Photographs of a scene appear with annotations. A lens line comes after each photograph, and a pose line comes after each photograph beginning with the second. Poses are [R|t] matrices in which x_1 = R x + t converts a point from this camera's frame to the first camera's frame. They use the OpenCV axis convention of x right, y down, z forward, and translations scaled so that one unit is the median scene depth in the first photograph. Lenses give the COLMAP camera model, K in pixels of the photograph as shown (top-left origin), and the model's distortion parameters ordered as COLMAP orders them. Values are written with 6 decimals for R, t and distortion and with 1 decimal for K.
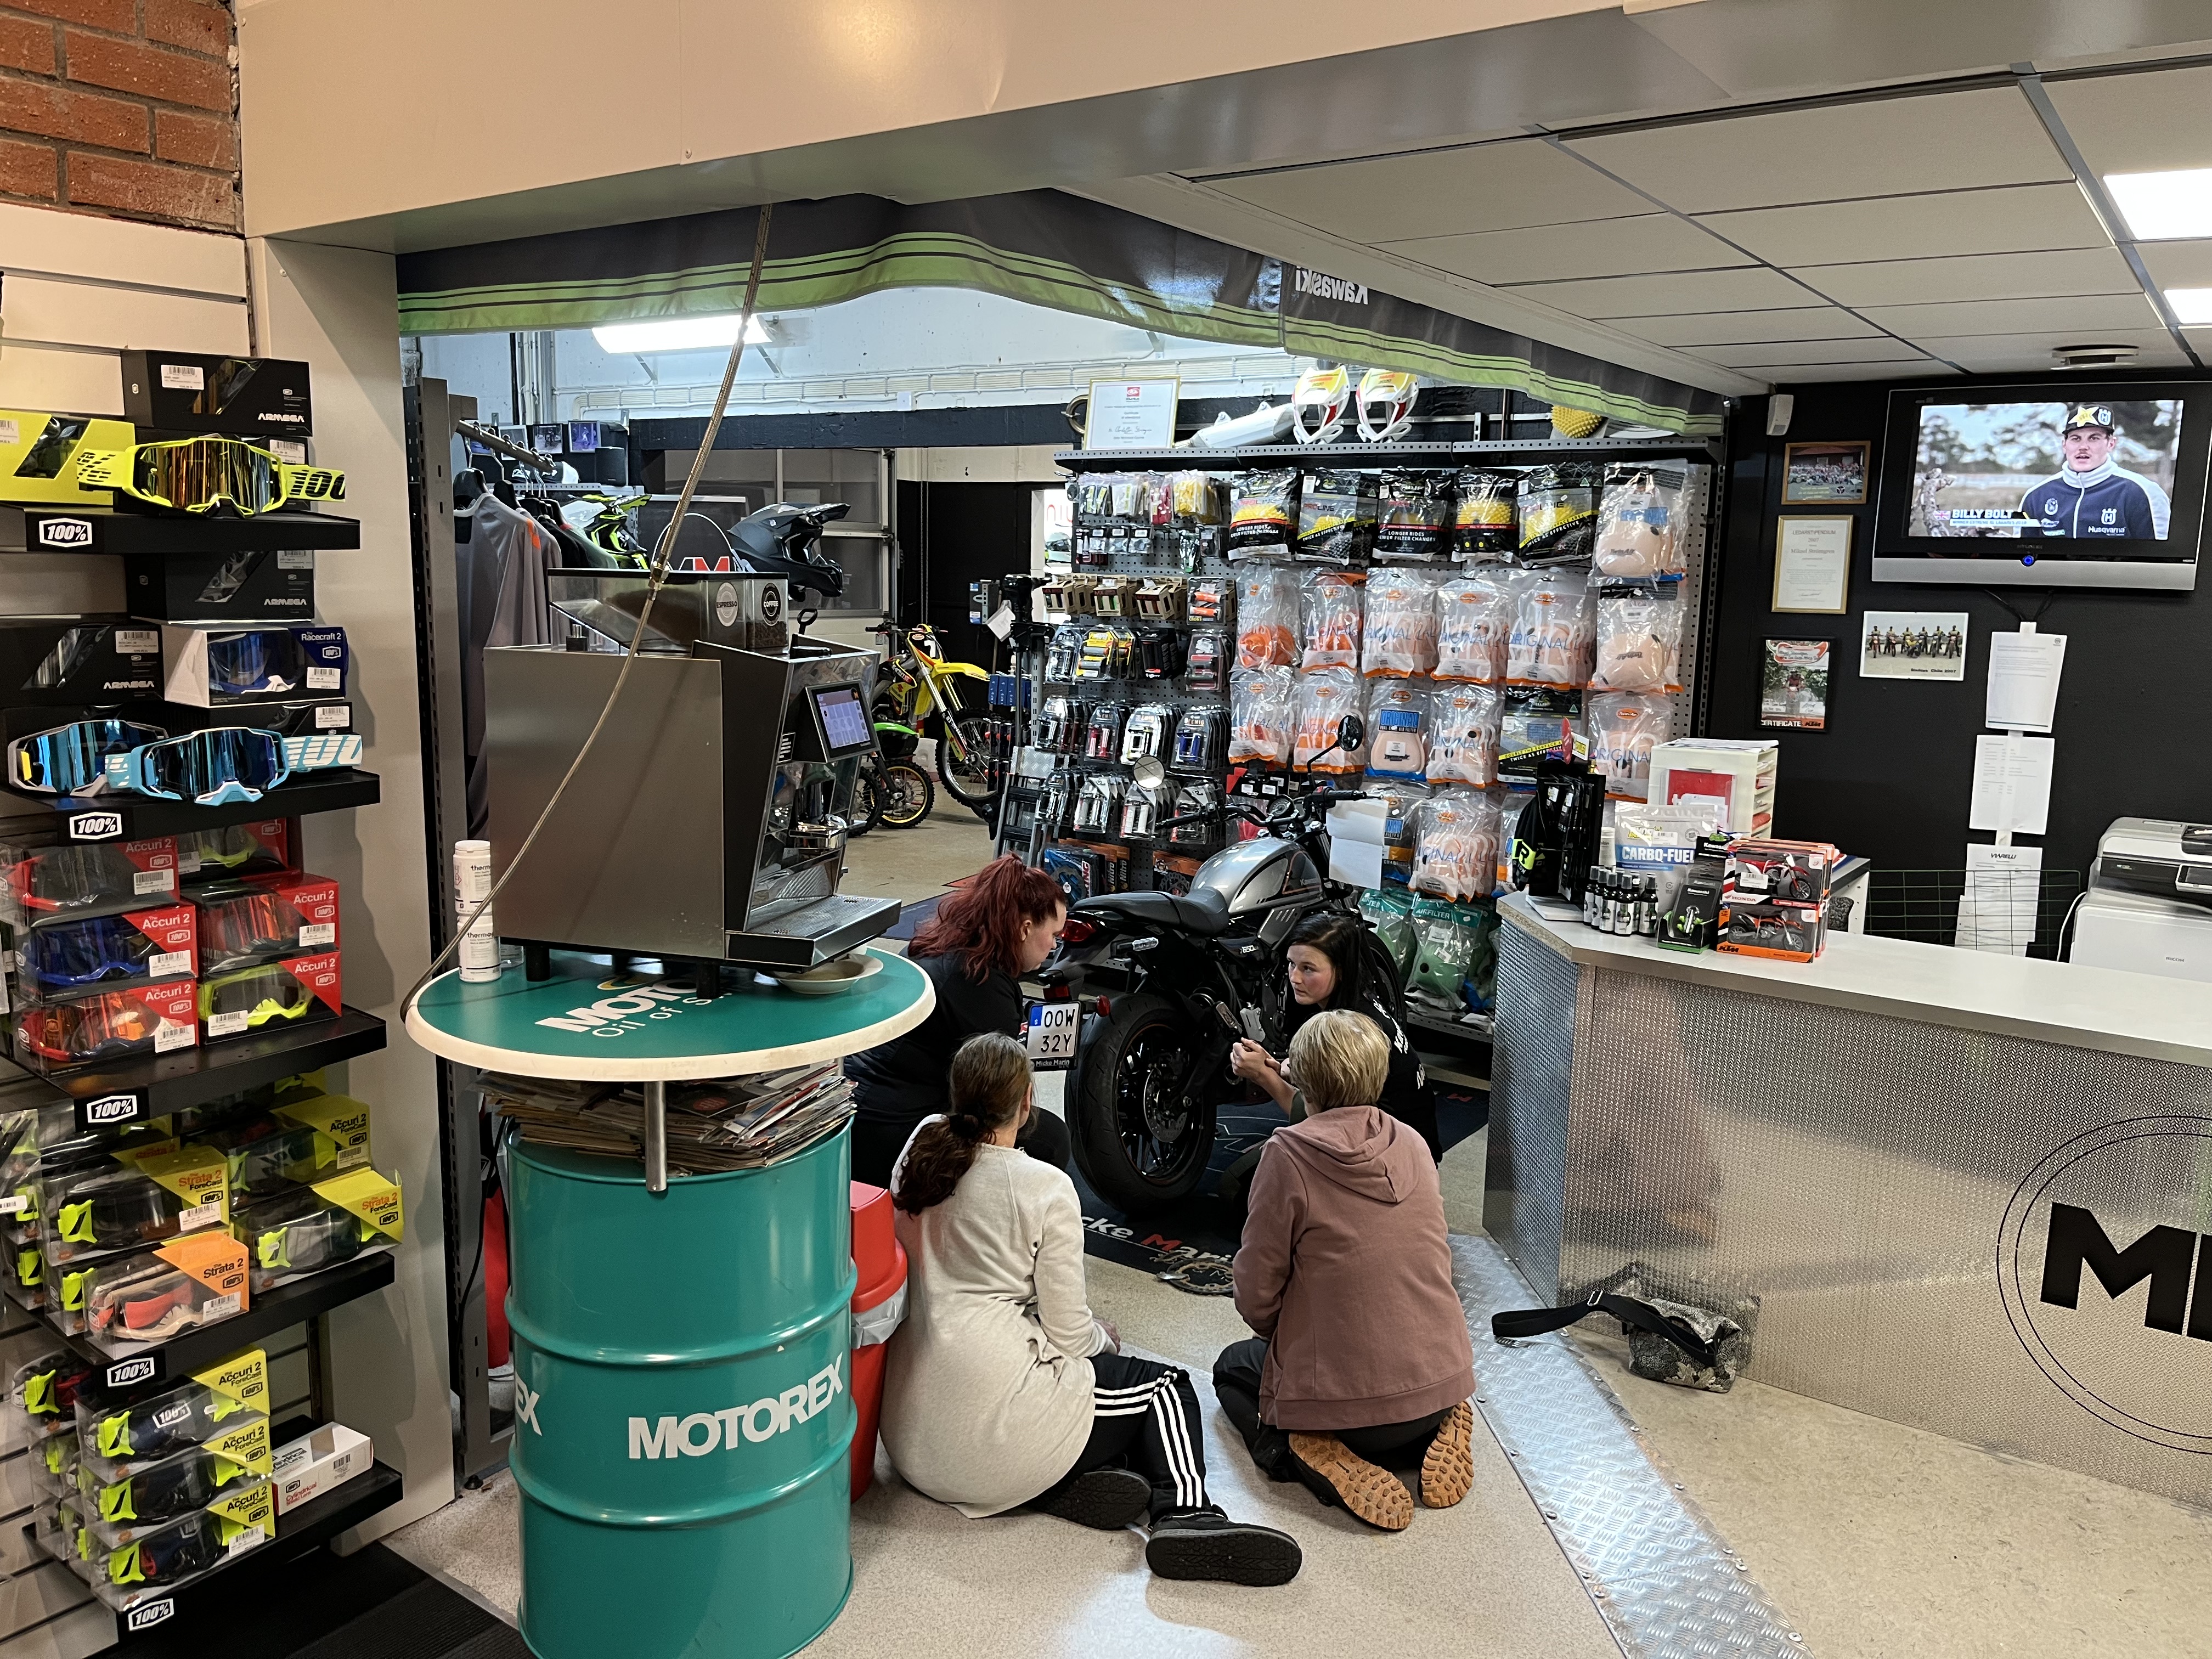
lens RADIAL K [[1675.8, 0, 1103.0], [0, 1675.8, 832.0], [0, 0, 1]] dist [0.056247, -0.073634]
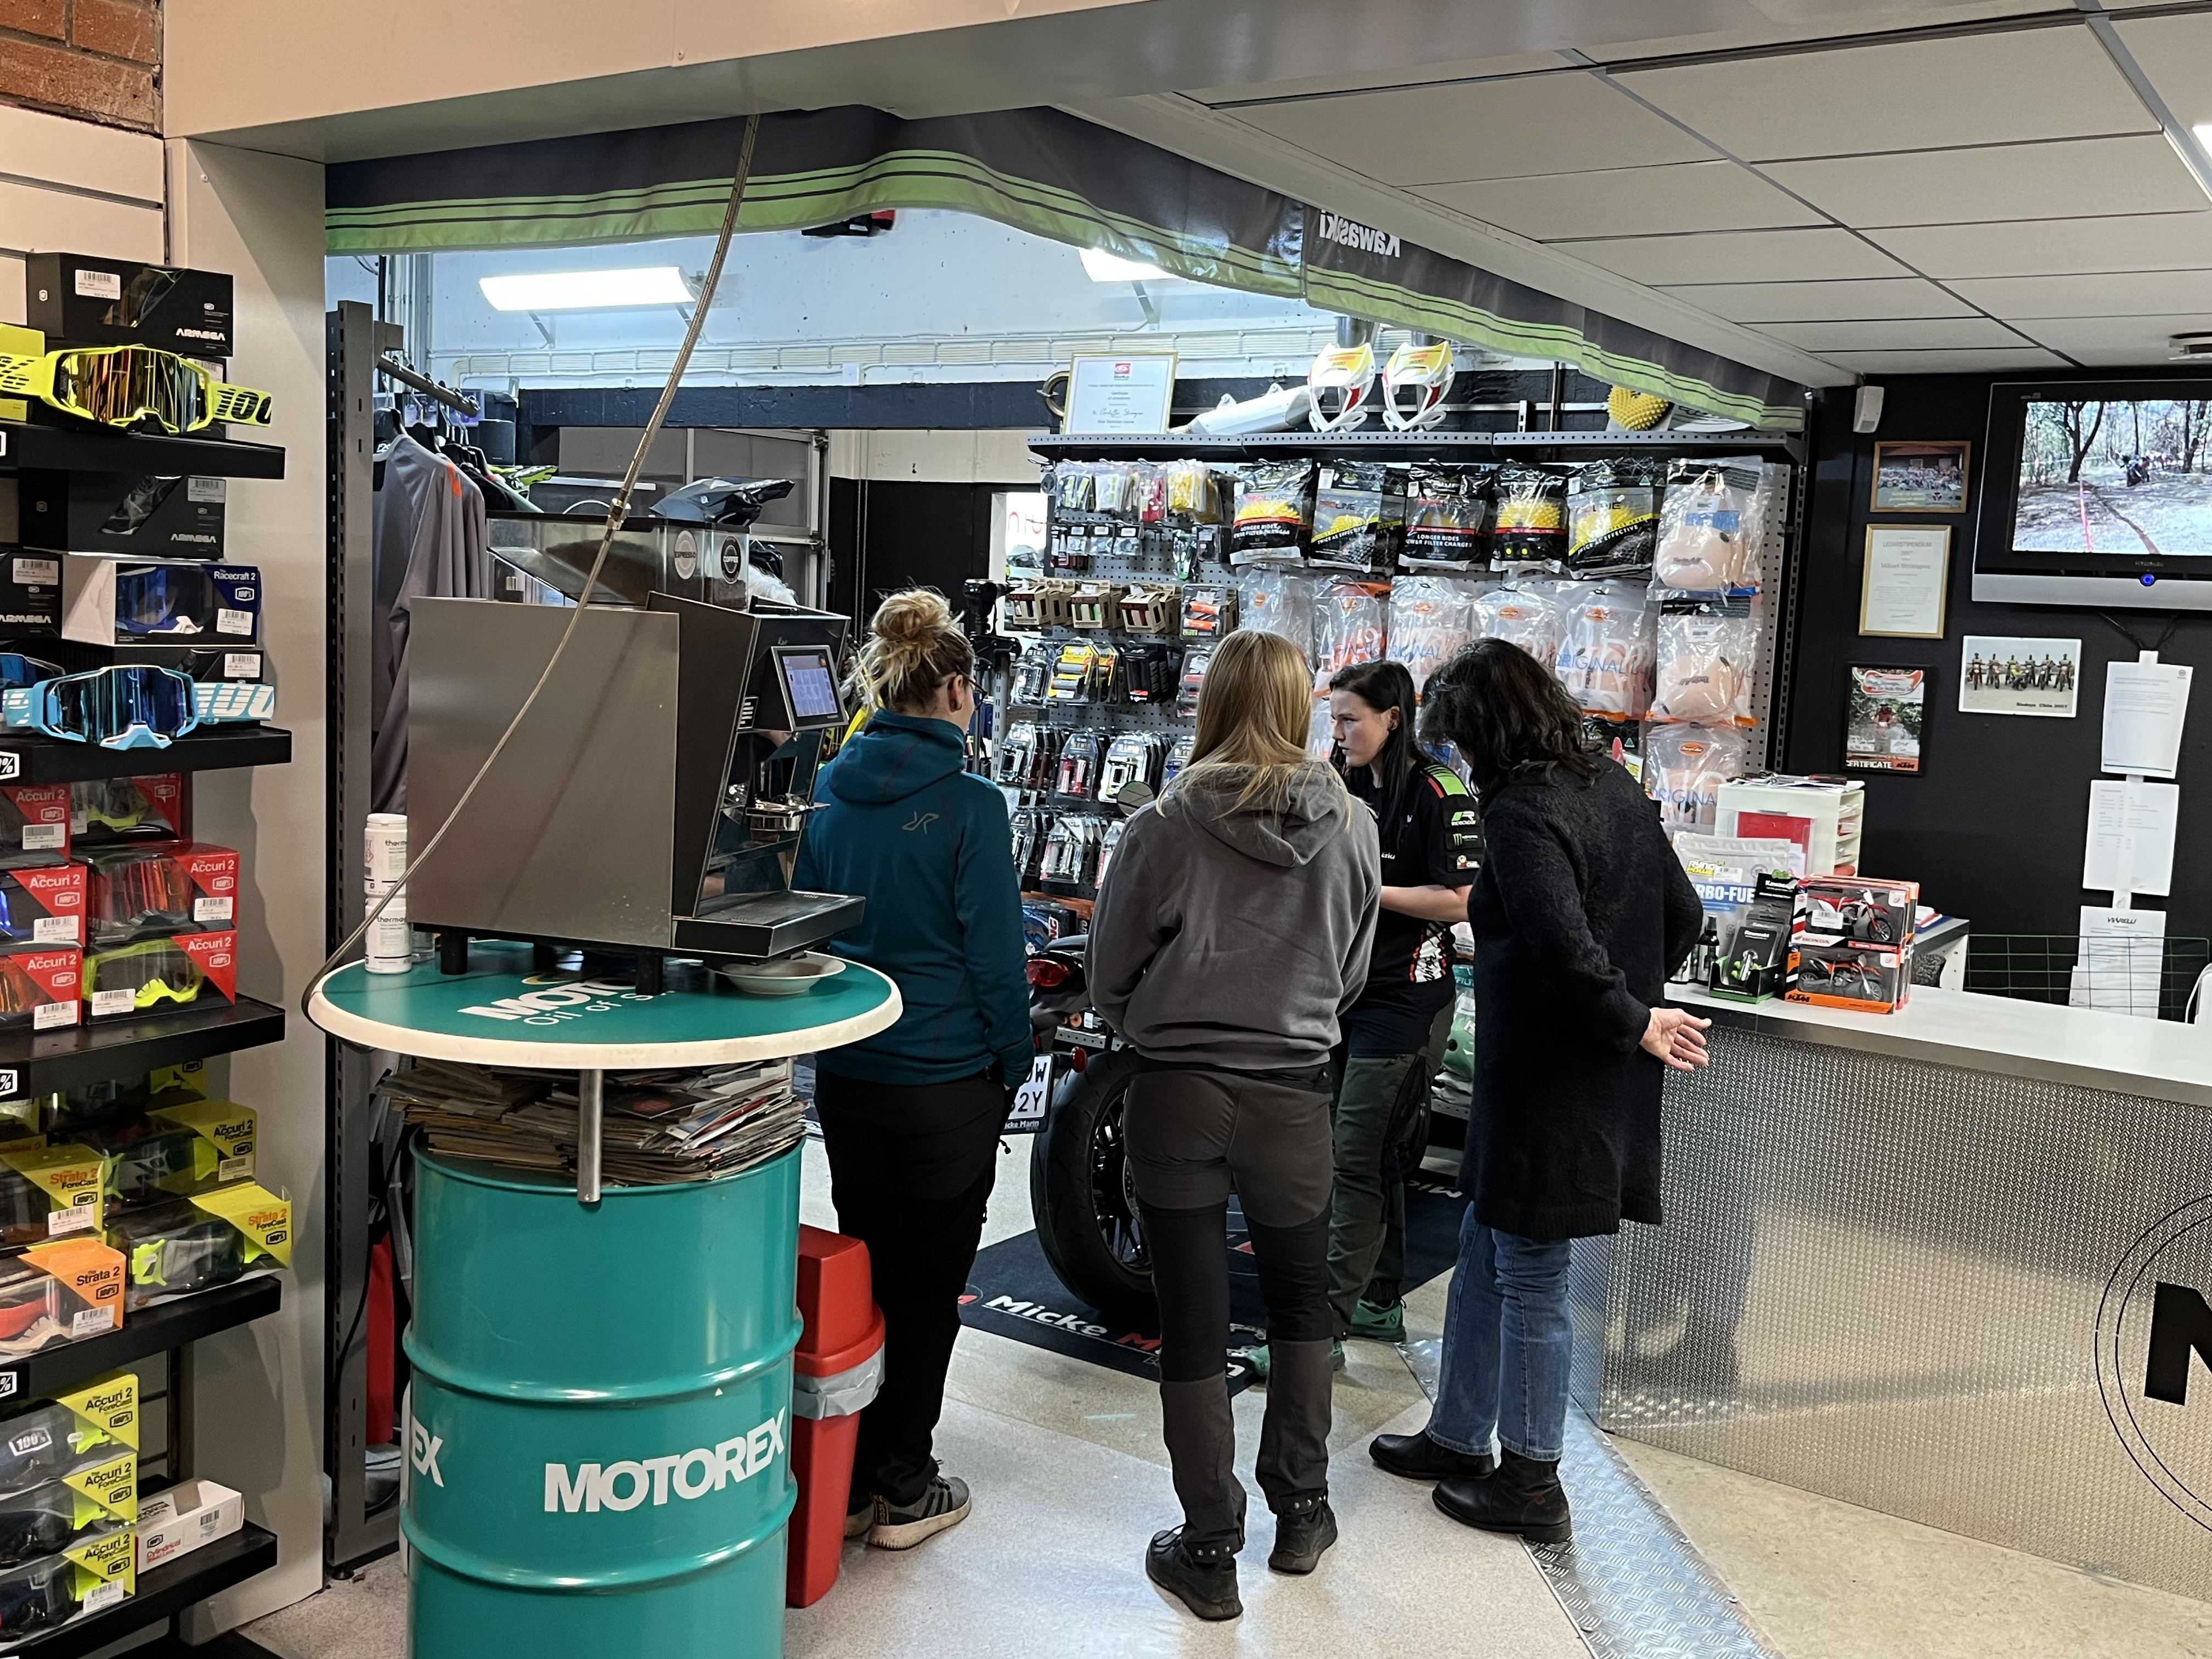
lens RADIAL K [[2084.1, 0, 1099.9], [0, 2084.1, 835.3], [0, 0, 1]] dist [0.027617, 0.000000]
pose [[0.999533, 0.023940, 0.018995, -0.016223], [-0.023018, 0.998613, -0.047352, 0.052287], [-0.020102, 0.046893, 0.998698, -0.094282]]
